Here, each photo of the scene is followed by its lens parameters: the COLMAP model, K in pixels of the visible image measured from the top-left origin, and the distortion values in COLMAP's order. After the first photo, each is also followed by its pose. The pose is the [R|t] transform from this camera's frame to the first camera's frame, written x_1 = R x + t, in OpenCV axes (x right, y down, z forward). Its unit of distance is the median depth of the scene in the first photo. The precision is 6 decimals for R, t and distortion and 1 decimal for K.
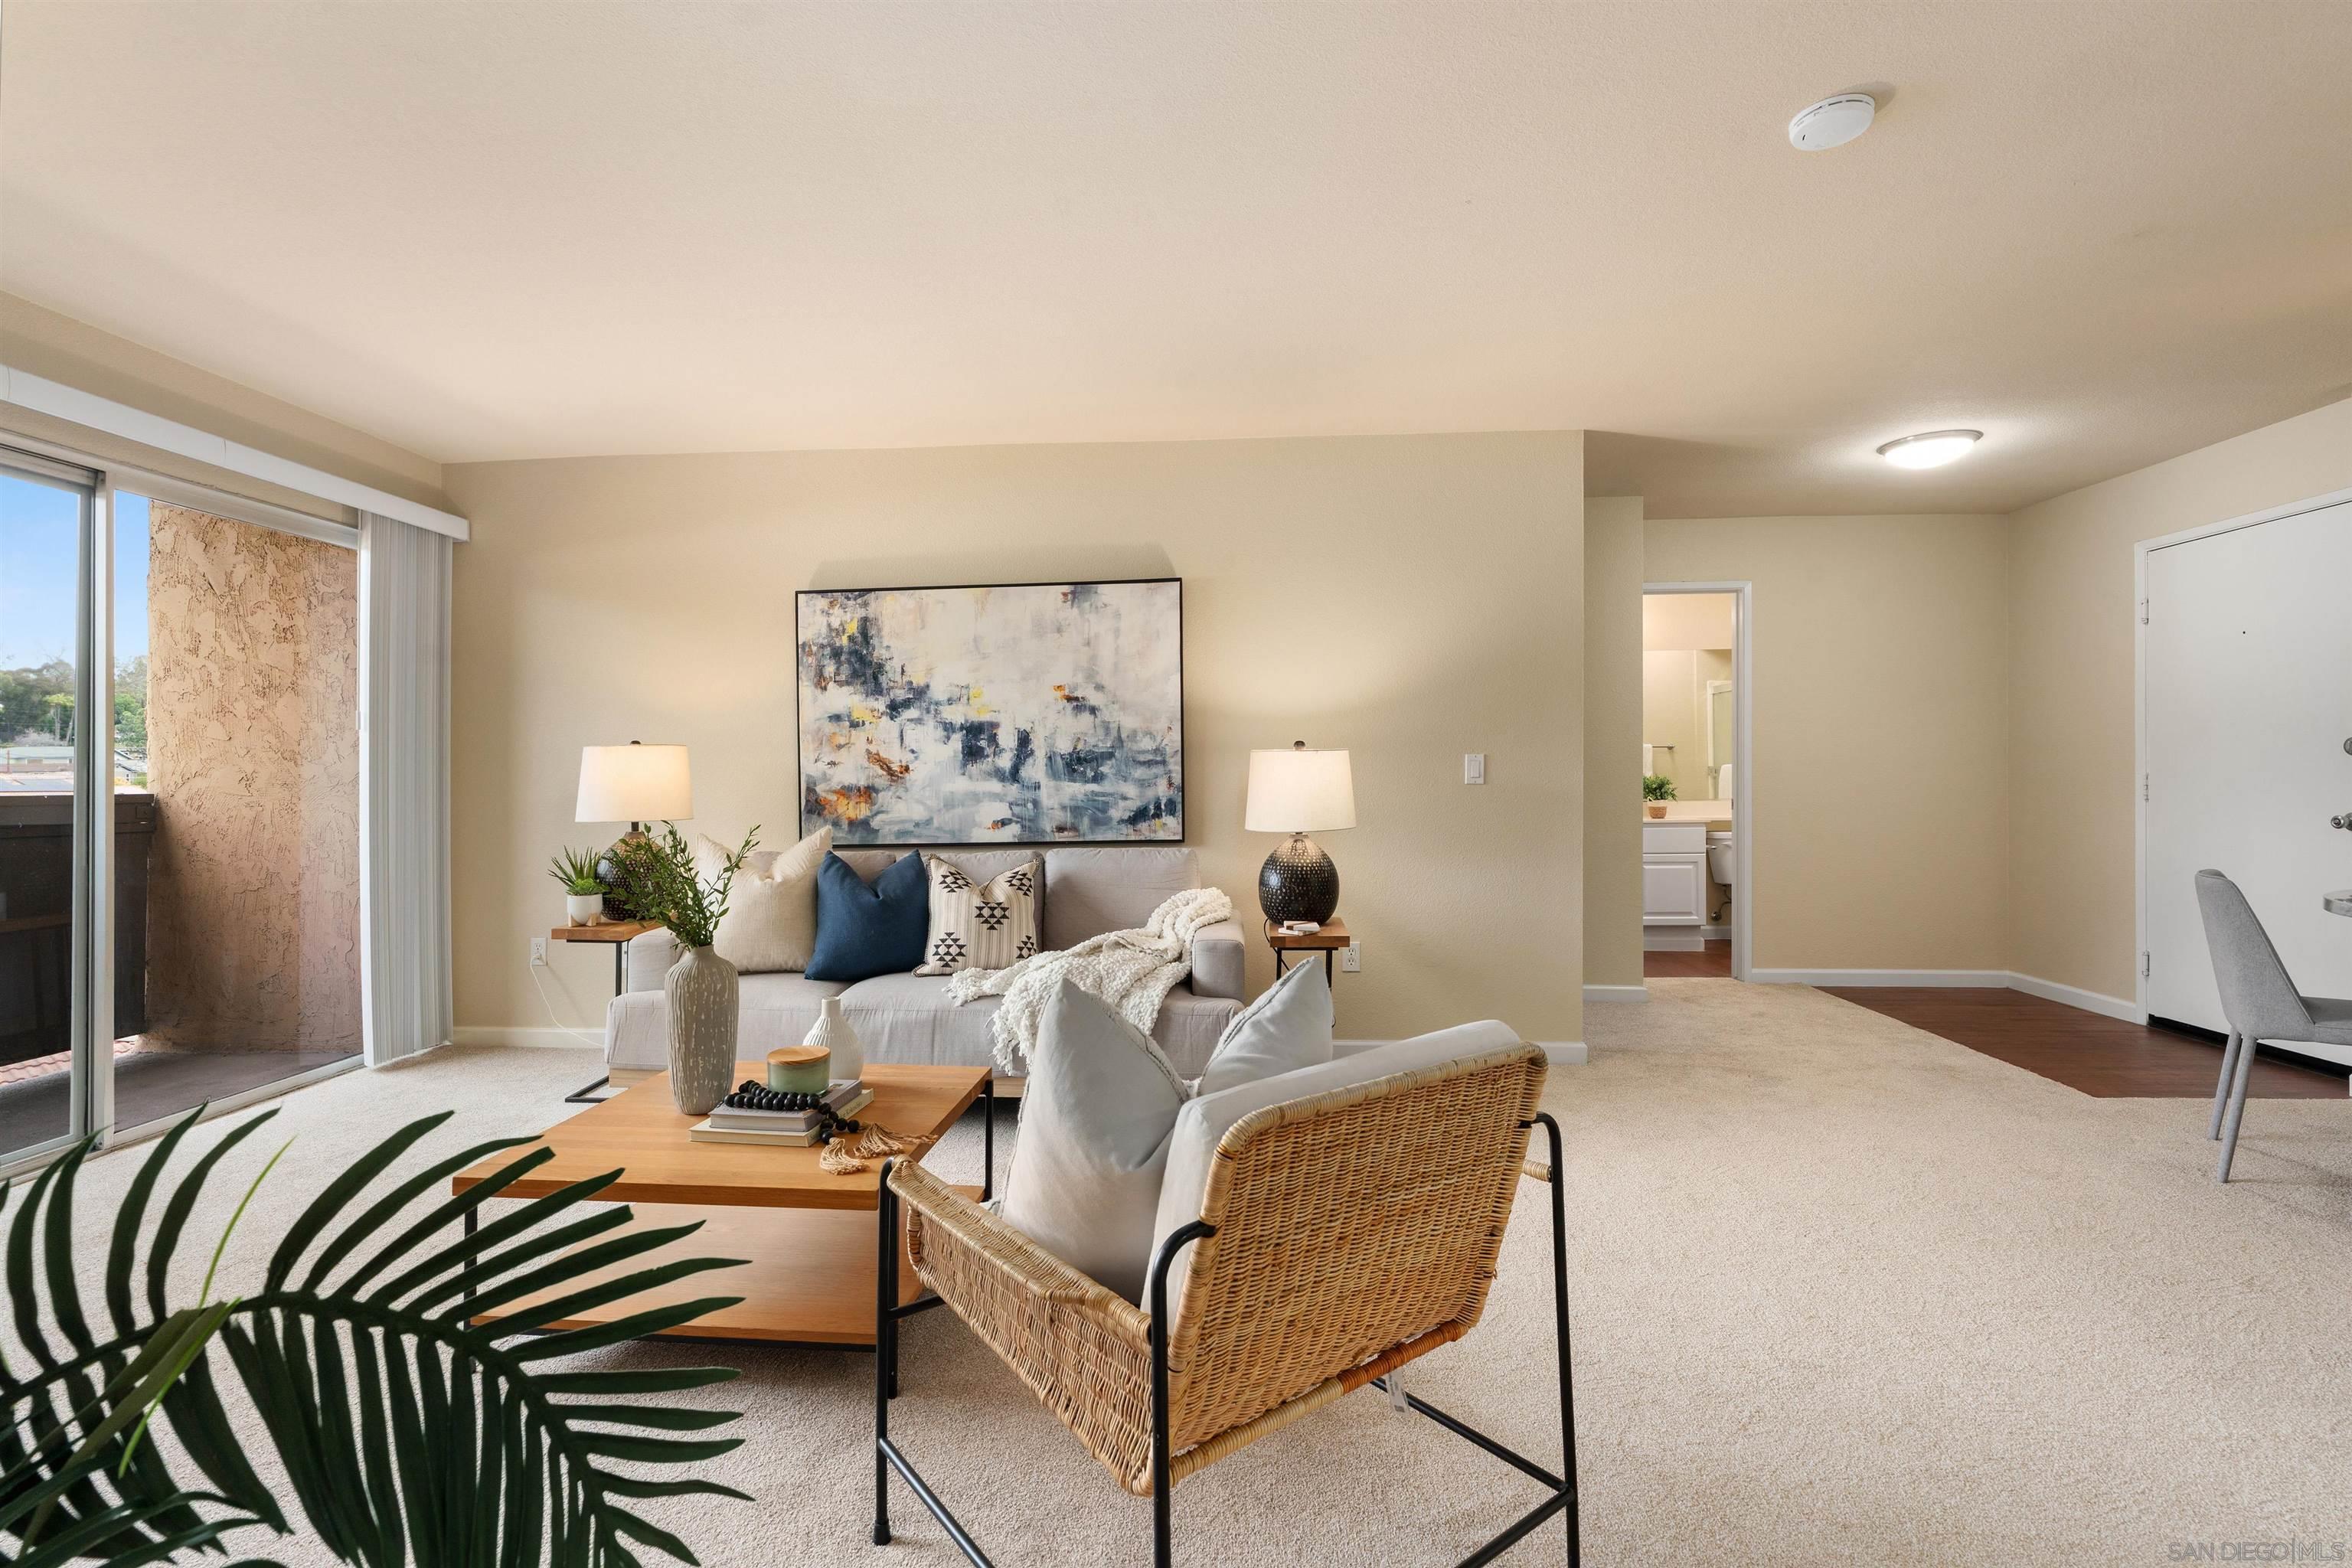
lens RADIAL K [[1064.7, 0, 1168.4], [0, 1064.7, 773.3], [0, 0, 1]] dist [-0.007853, 0.000192]
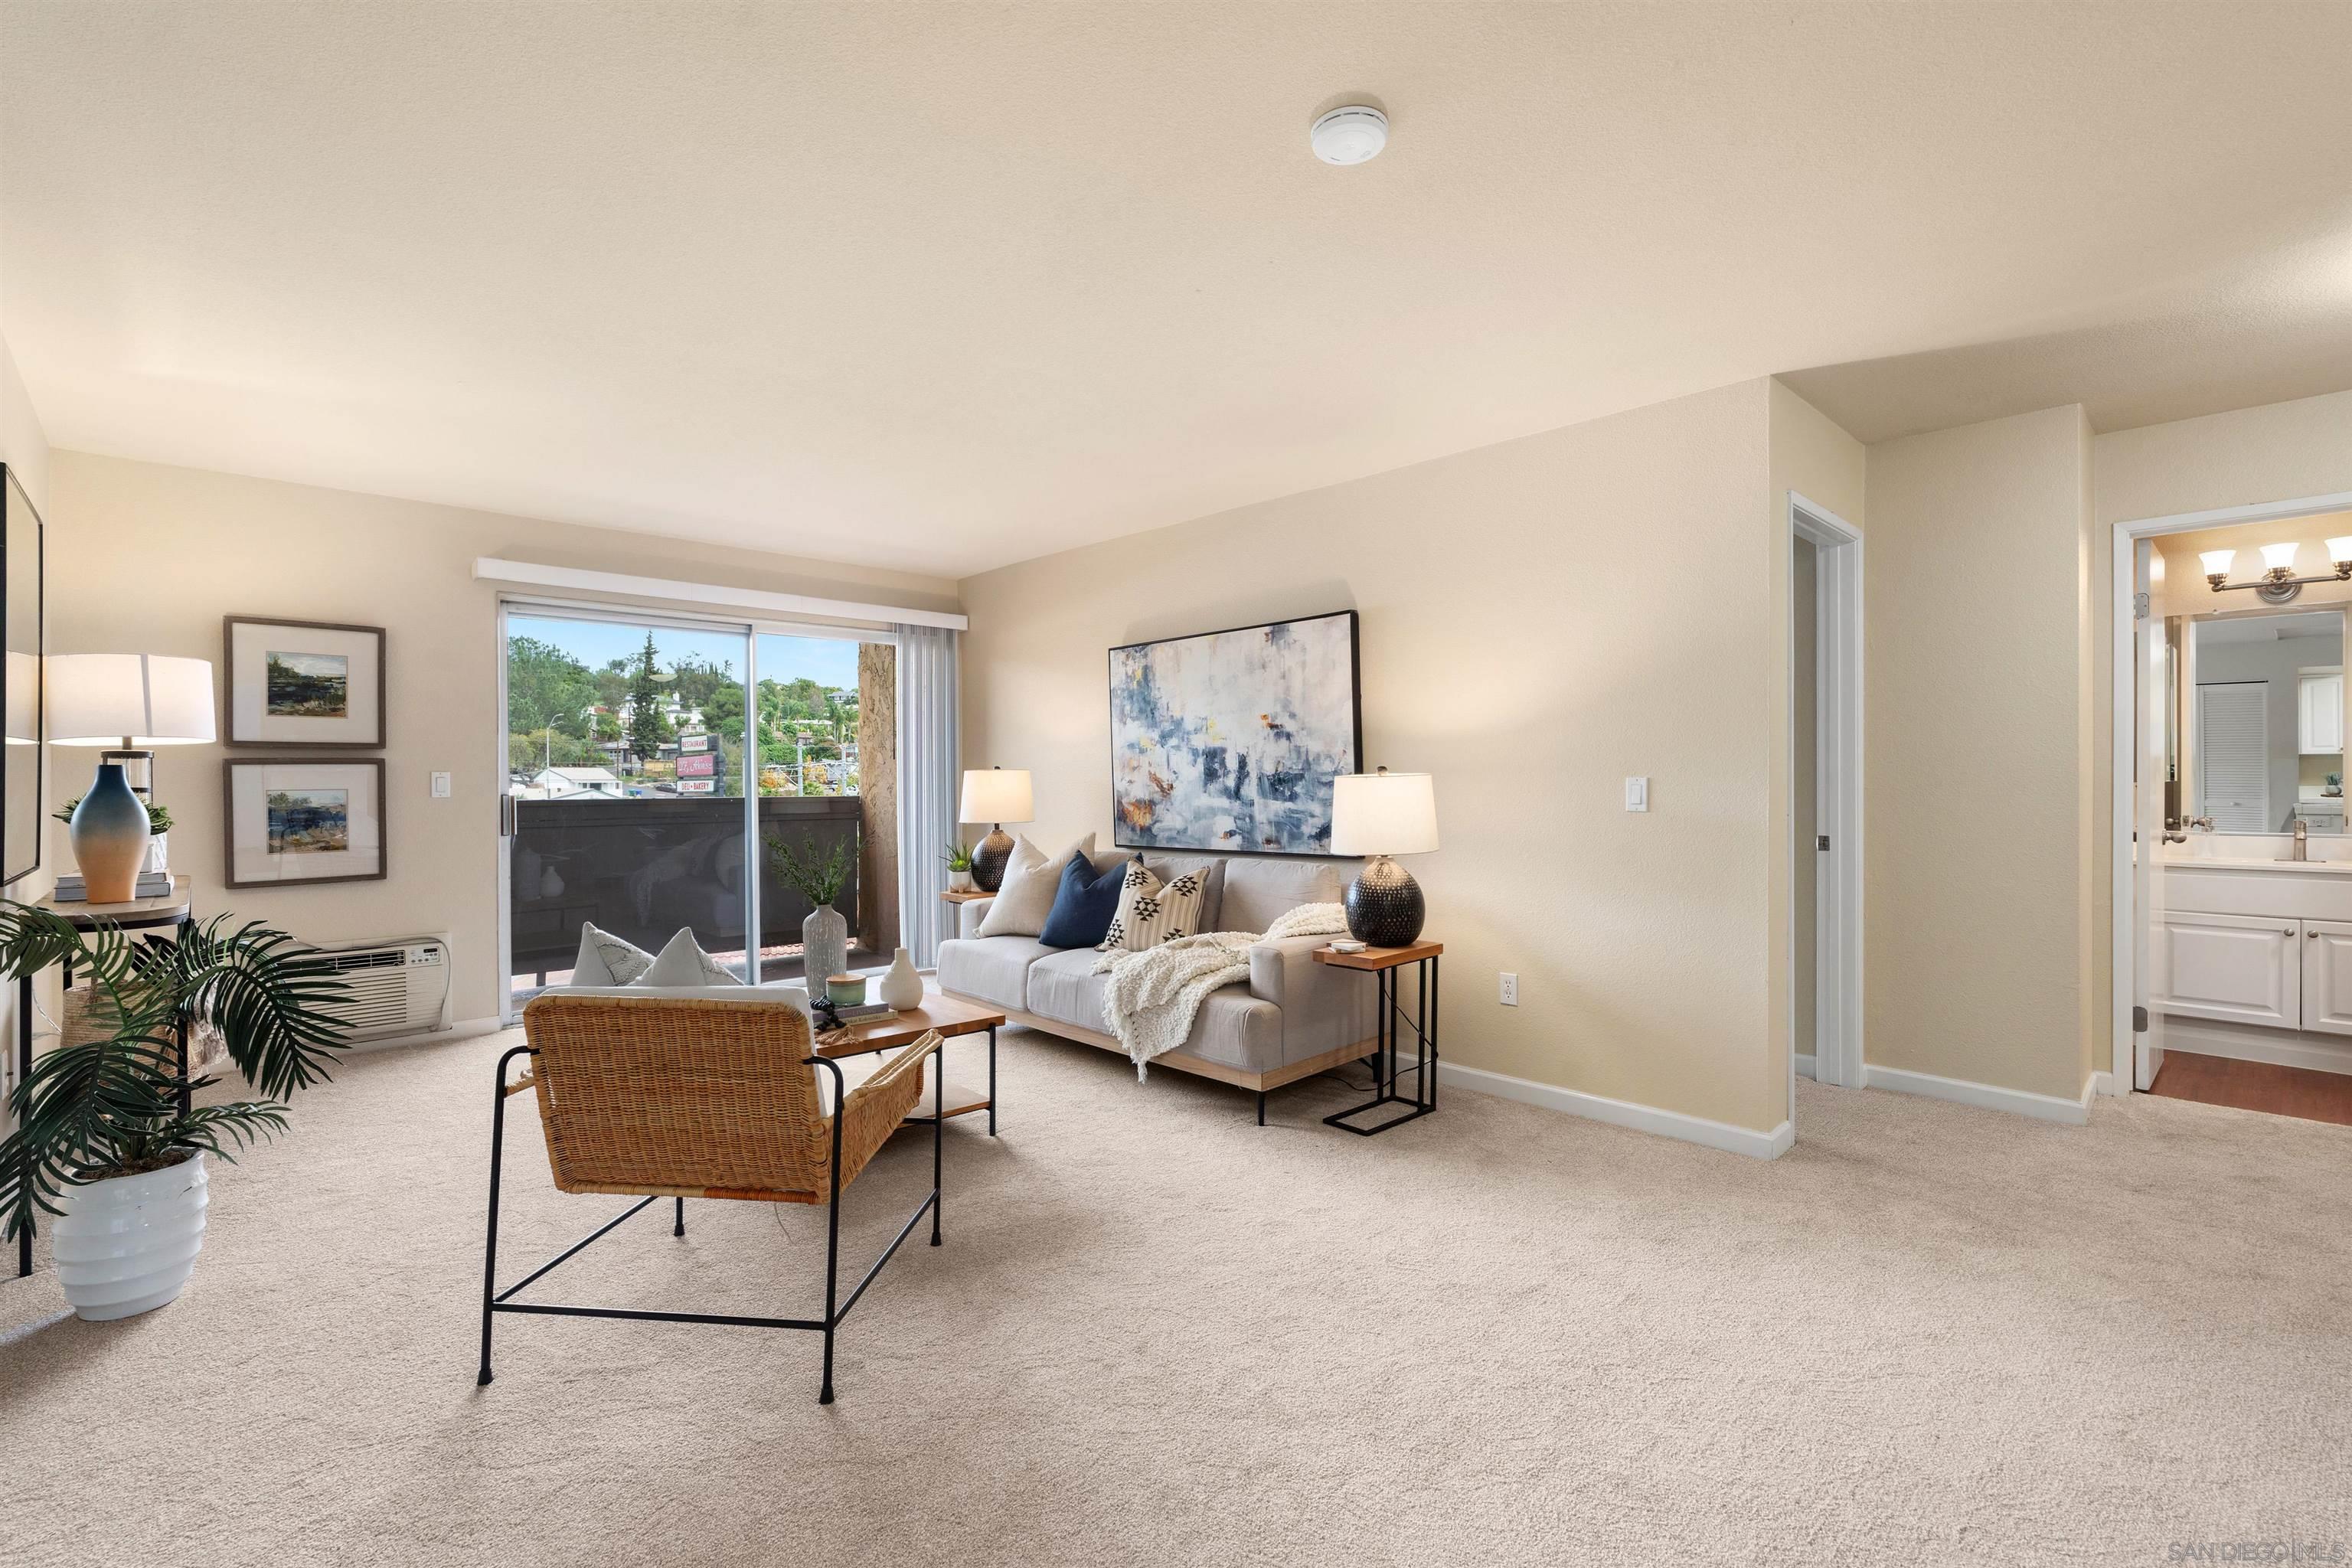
lens RADIAL K [[1064.7, 0, 1168.4], [0, 1064.7, 773.3], [0, 0, 1]] dist [-0.007853, 0.000192]
pose [[0.733287, 0.001251, -0.679918, 0.591598], [0.002742, 0.999985, 0.004797, -0.025924], [0.679913, -0.005382, 0.733273, 0.099545]]
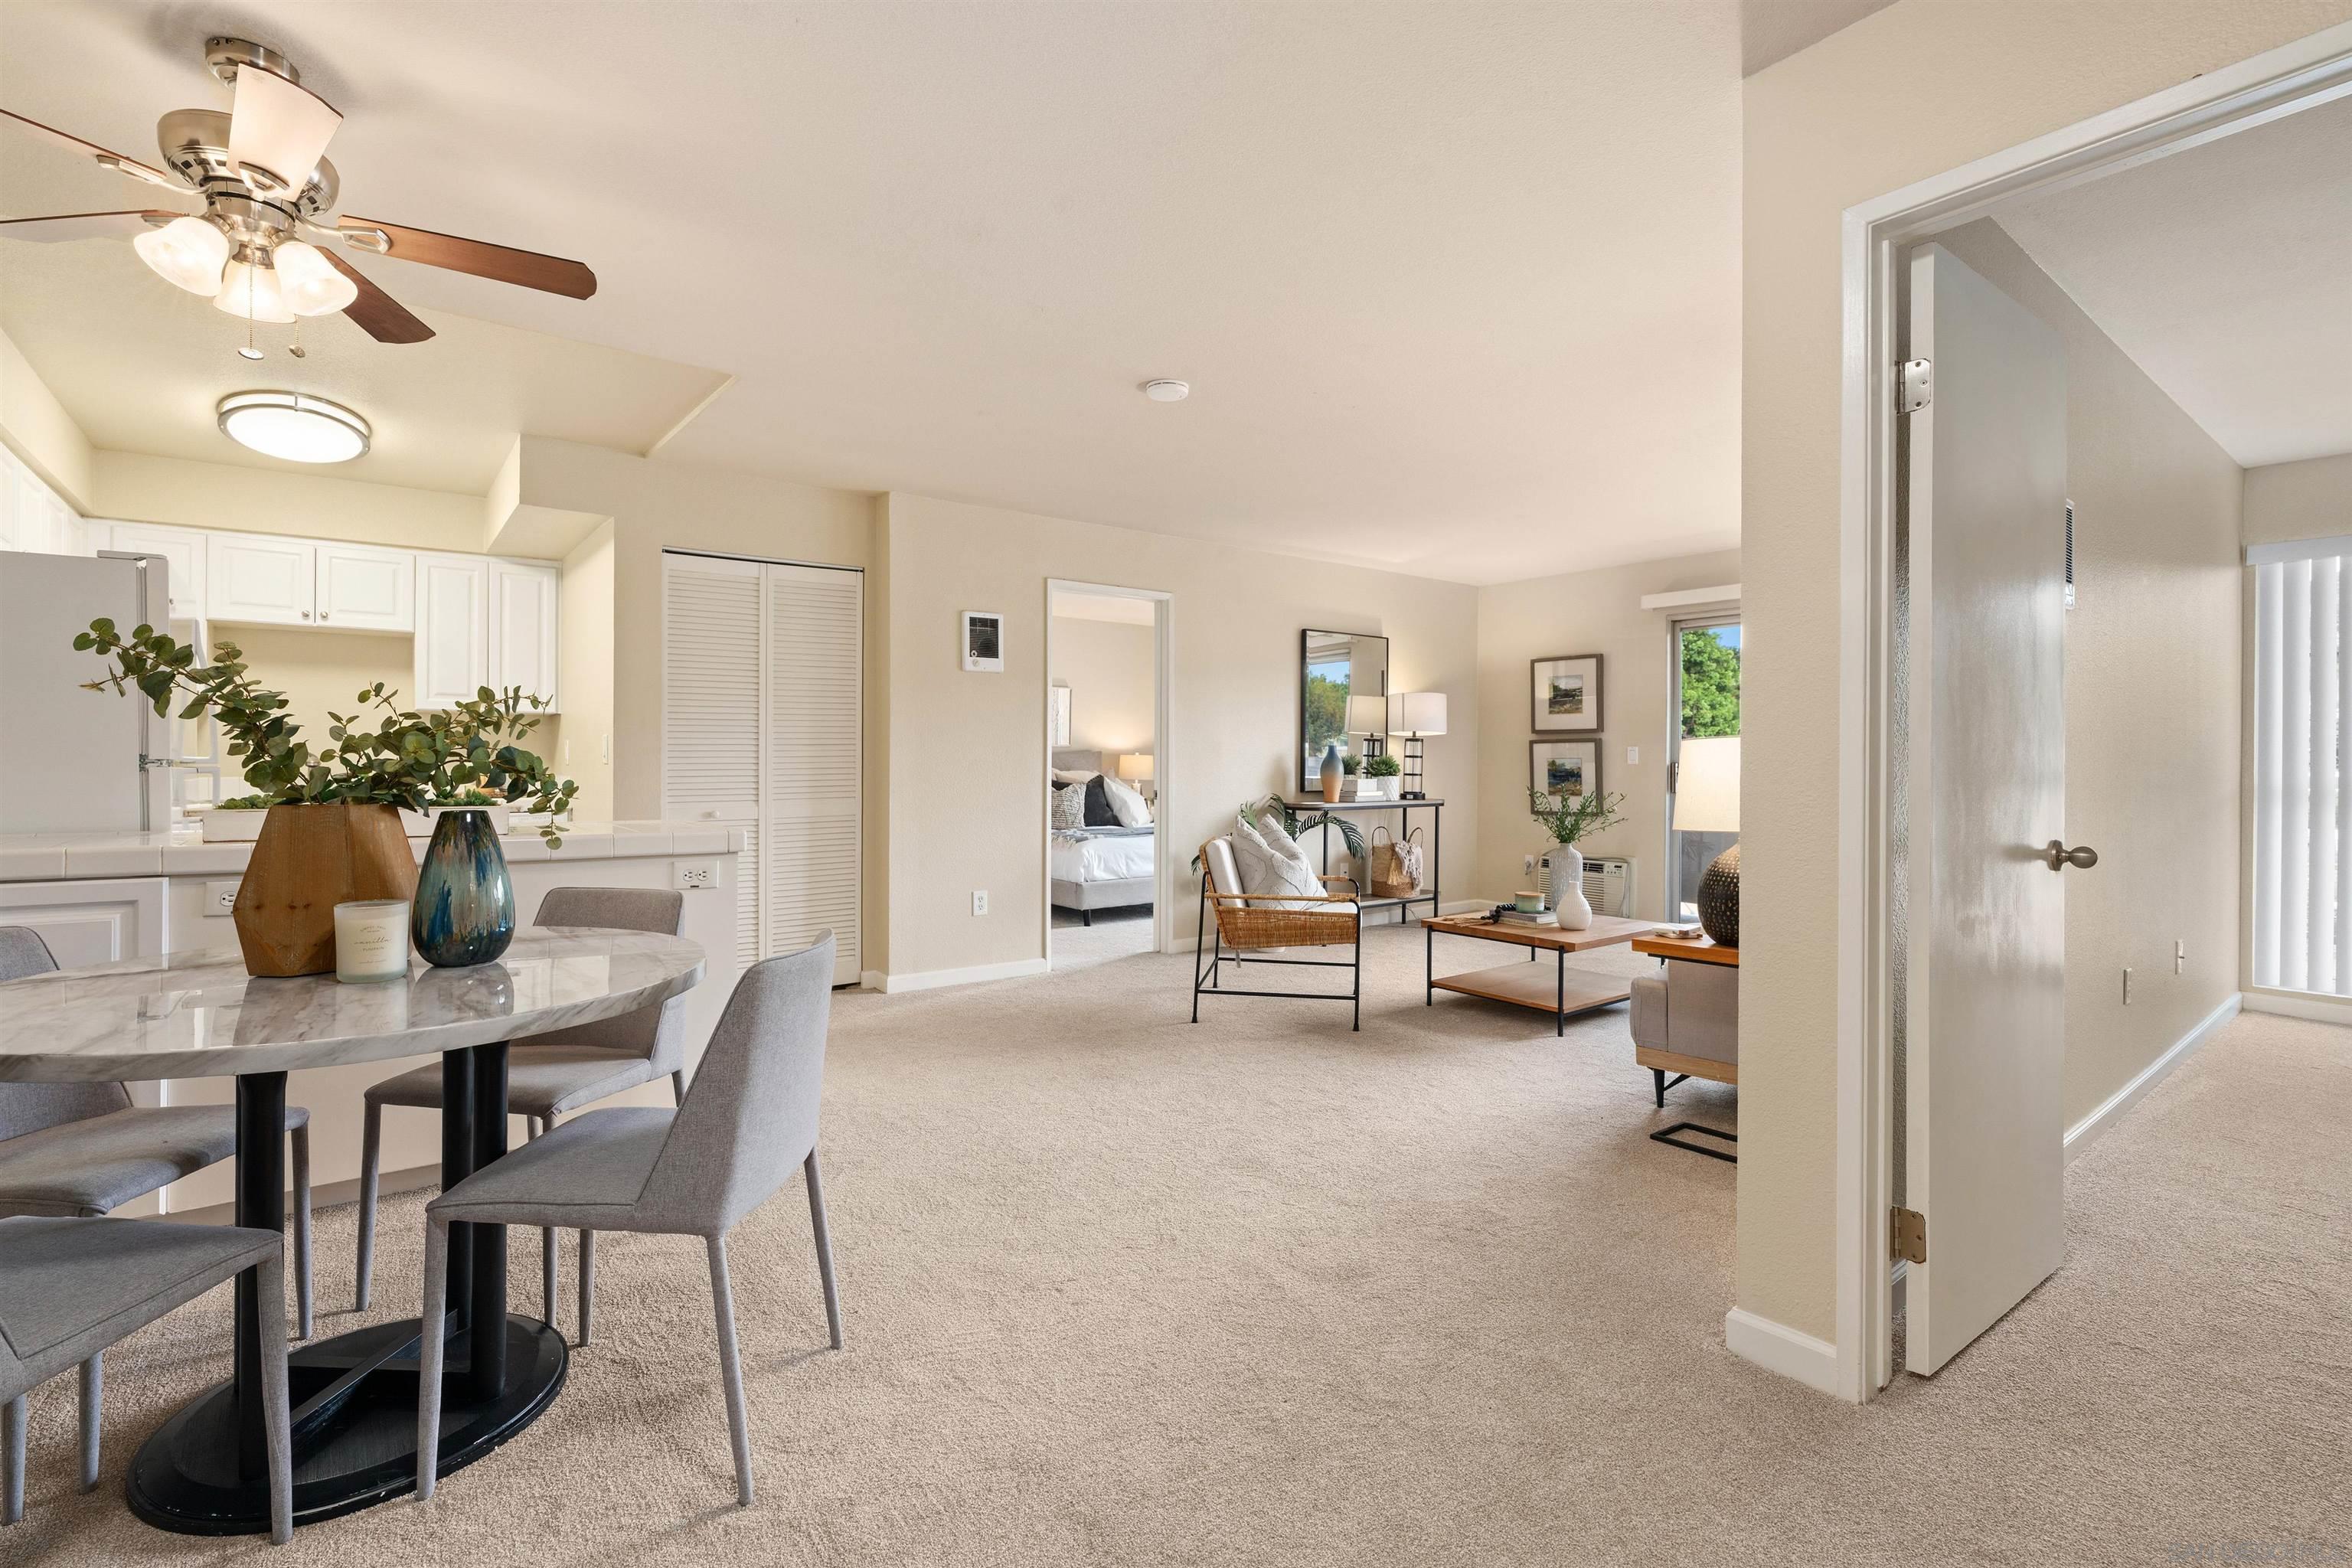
lens RADIAL K [[1078.6, 0, 1171.7], [0, 1078.6, 783.0], [0, 0, 1]] dist [-0.007488, 0.000878]
pose [[-0.740121, 0.019988, -0.672176, 0.922018], [0.006561, 0.999725, 0.022503, -0.009726], [0.672441, 0.012245, -0.740049, 1.195906]]
